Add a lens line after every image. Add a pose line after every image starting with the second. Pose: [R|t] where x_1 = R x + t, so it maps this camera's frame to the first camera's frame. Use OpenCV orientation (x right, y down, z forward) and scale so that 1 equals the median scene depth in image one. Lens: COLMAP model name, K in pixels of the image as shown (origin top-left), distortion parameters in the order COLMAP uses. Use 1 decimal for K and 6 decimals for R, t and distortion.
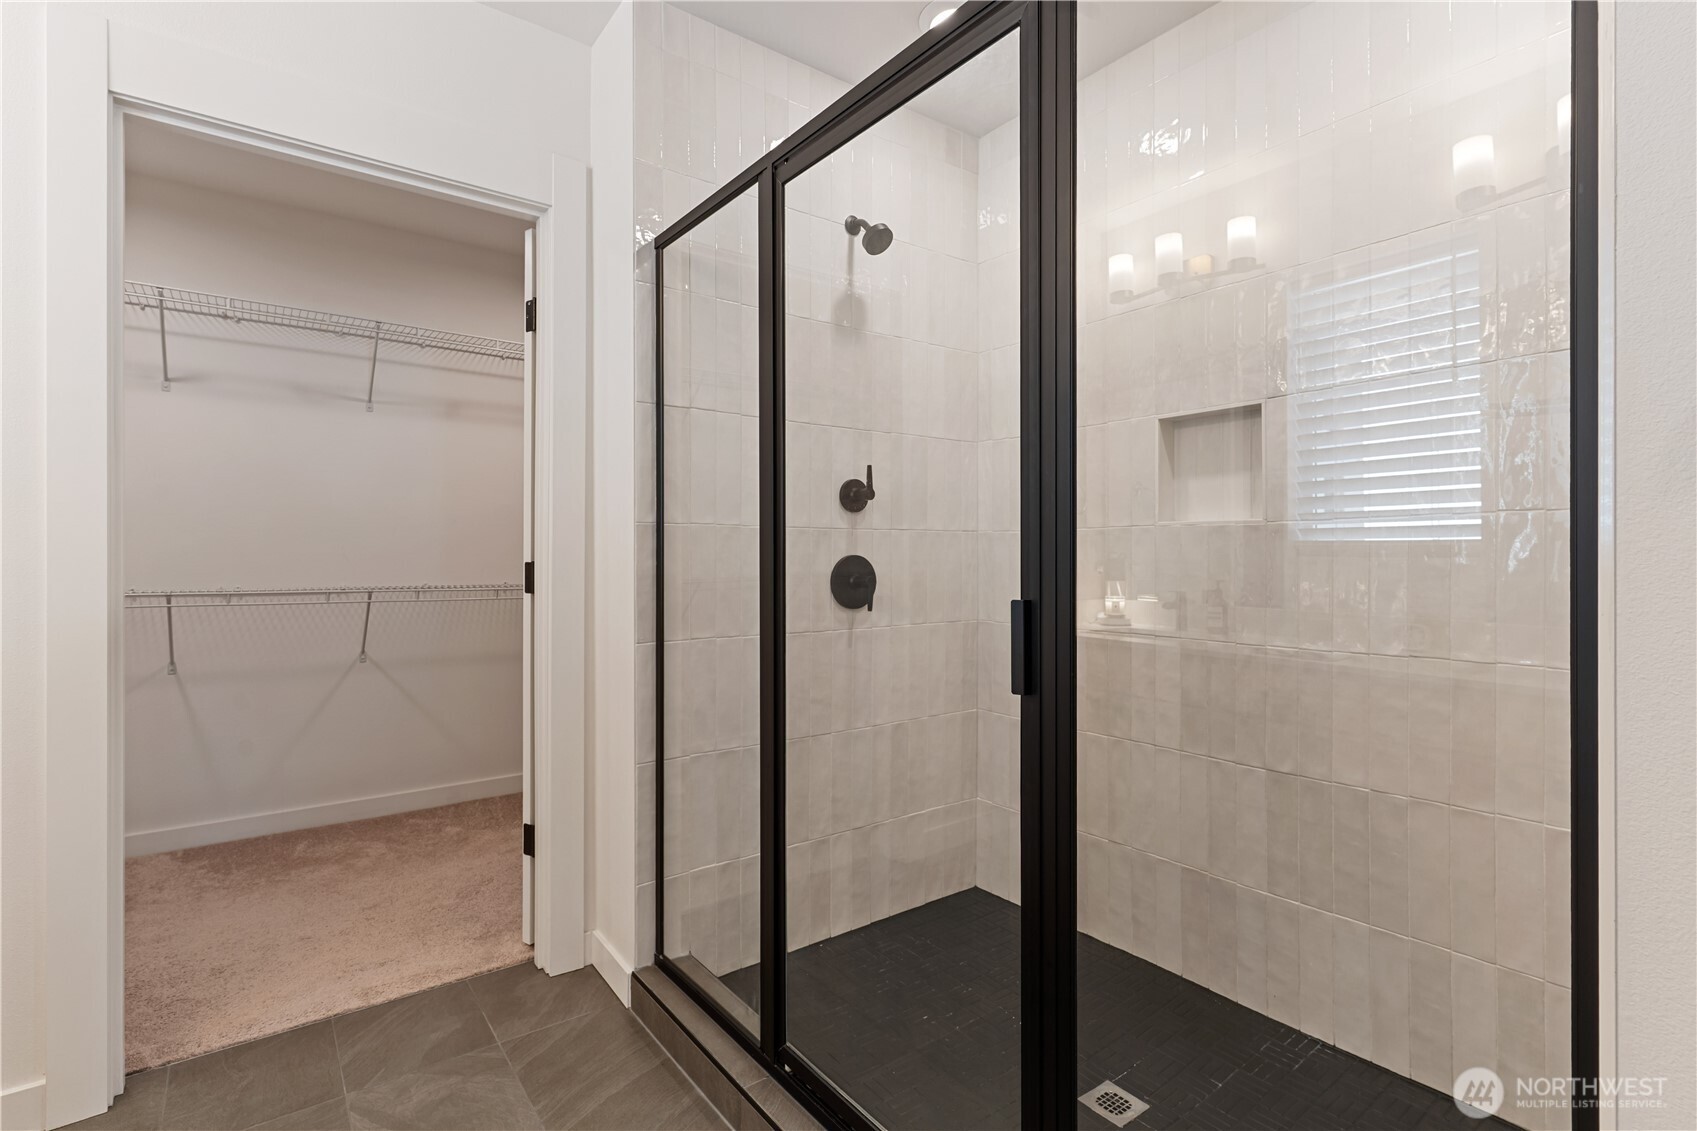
lens RADIAL K [[803.7, 0, 848.3], [0, 803.7, 560.2], [0, 0, 1]] dist [0.000464, -0.000392]
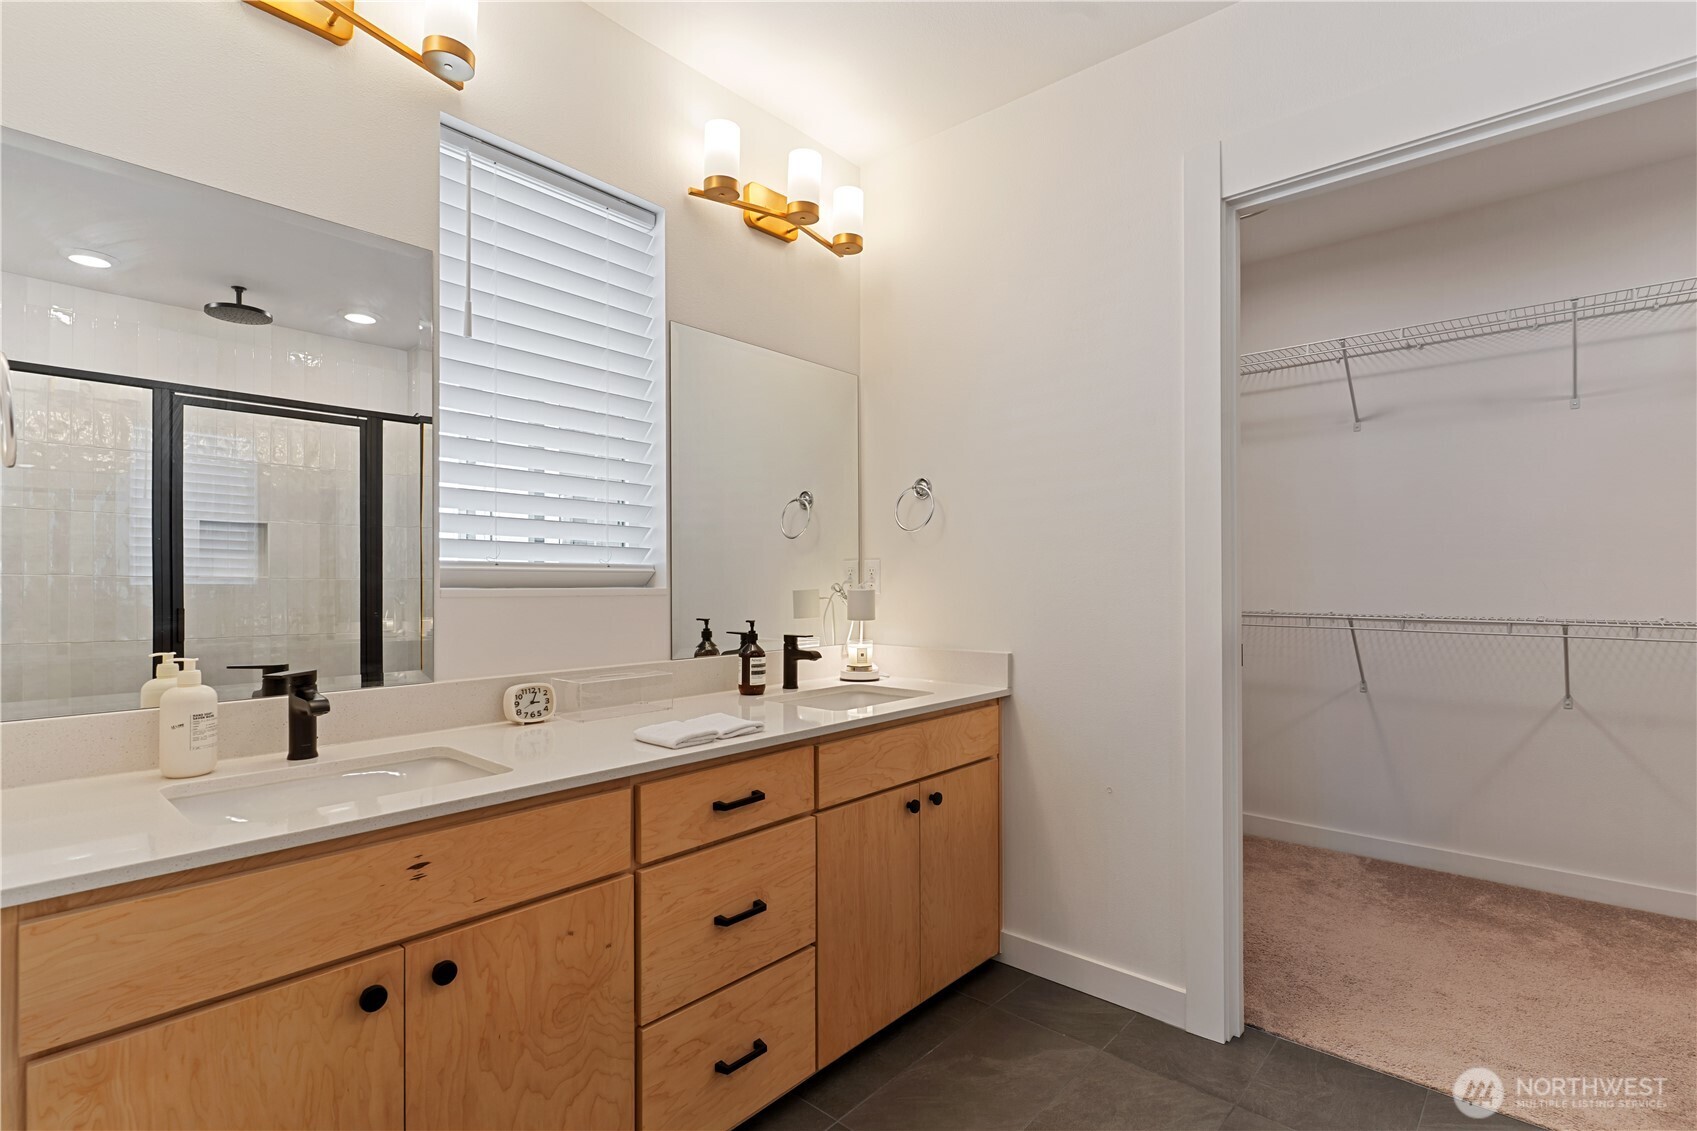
lens RADIAL K [[801.0, 0, 849.3], [0, 801.0, 576.9], [0, 0, 1]] dist [0.004518, -0.001120]
pose [[0.200637, -0.009056, -0.979624, 0.079263], [-0.004022, 0.999941, -0.010067, 0.000901], [0.979657, 0.005960, 0.200589, 0.110243]]
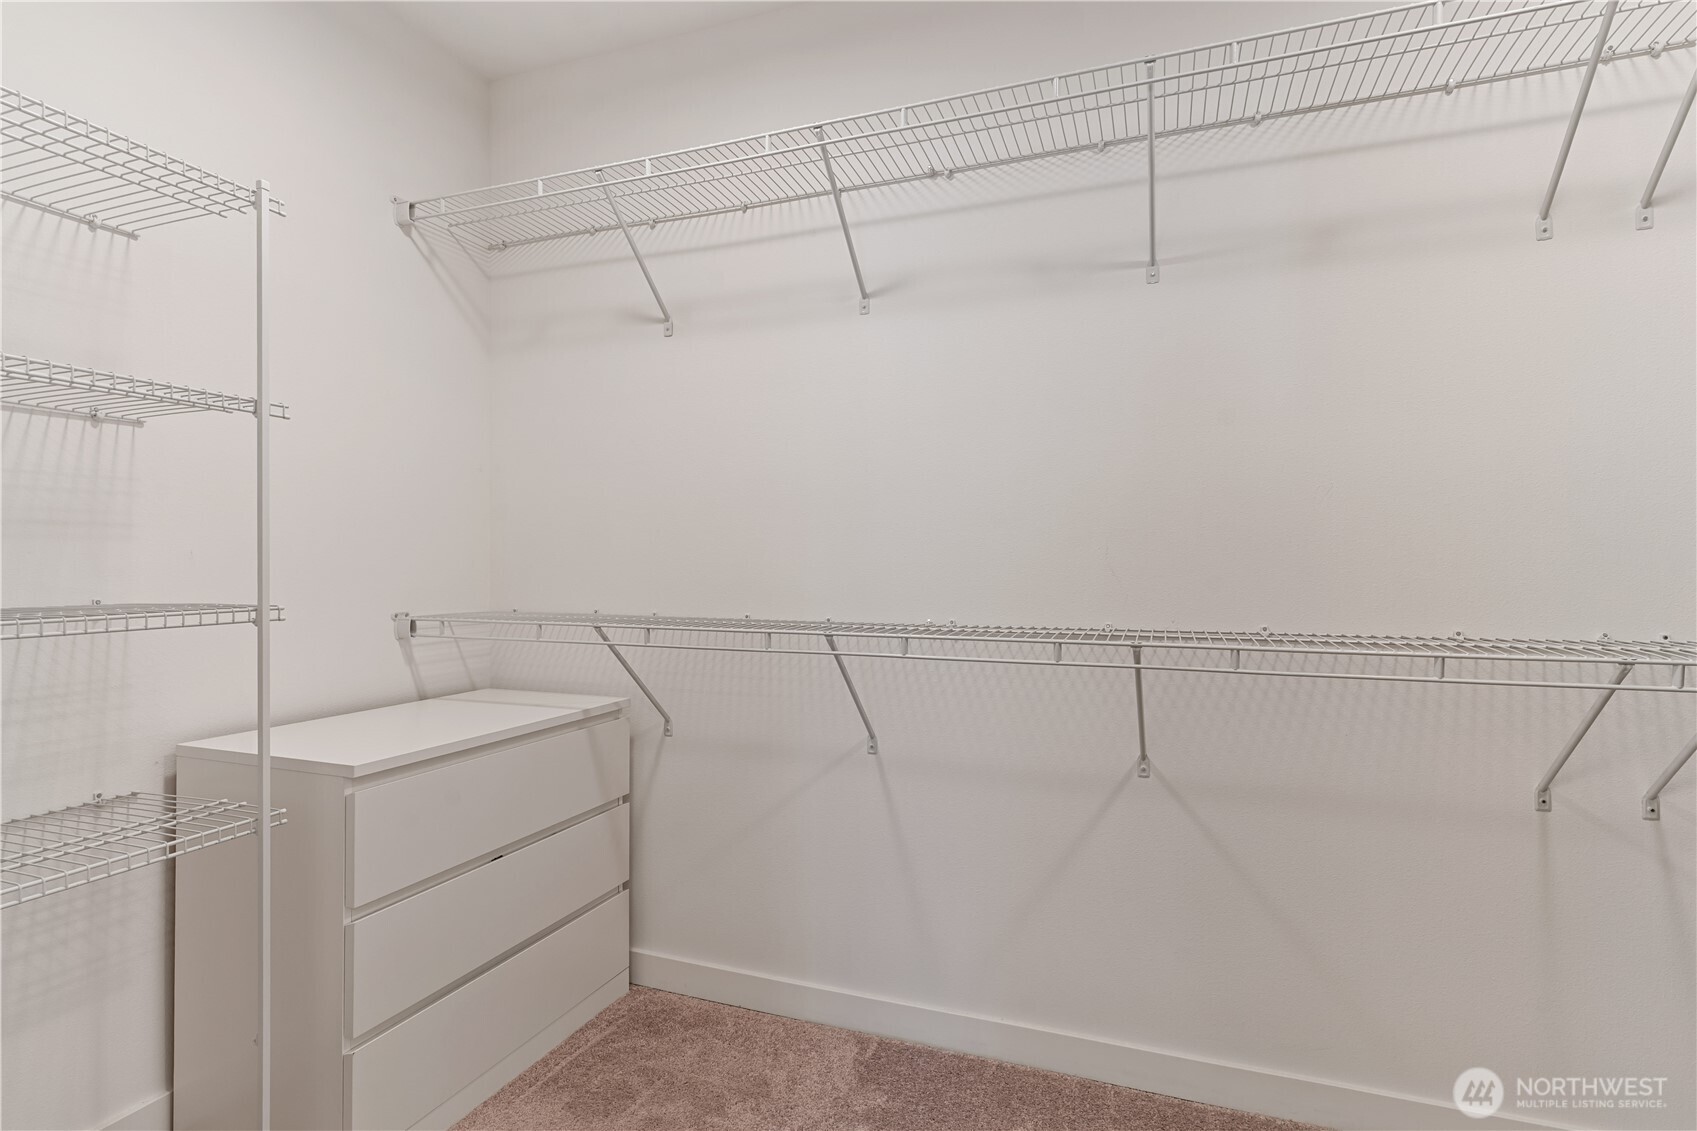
lens RADIAL K [[847.1, 0, 841.3], [0, 847.1, 556.1], [0, 0, 1]] dist [-0.000637, 0.000554]
pose [[0.543457, -0.014063, -0.839319, -0.295231], [-0.003727, 0.999809, -0.019165, -0.002371], [0.839429, 0.013543, 0.543301, 0.630254]]
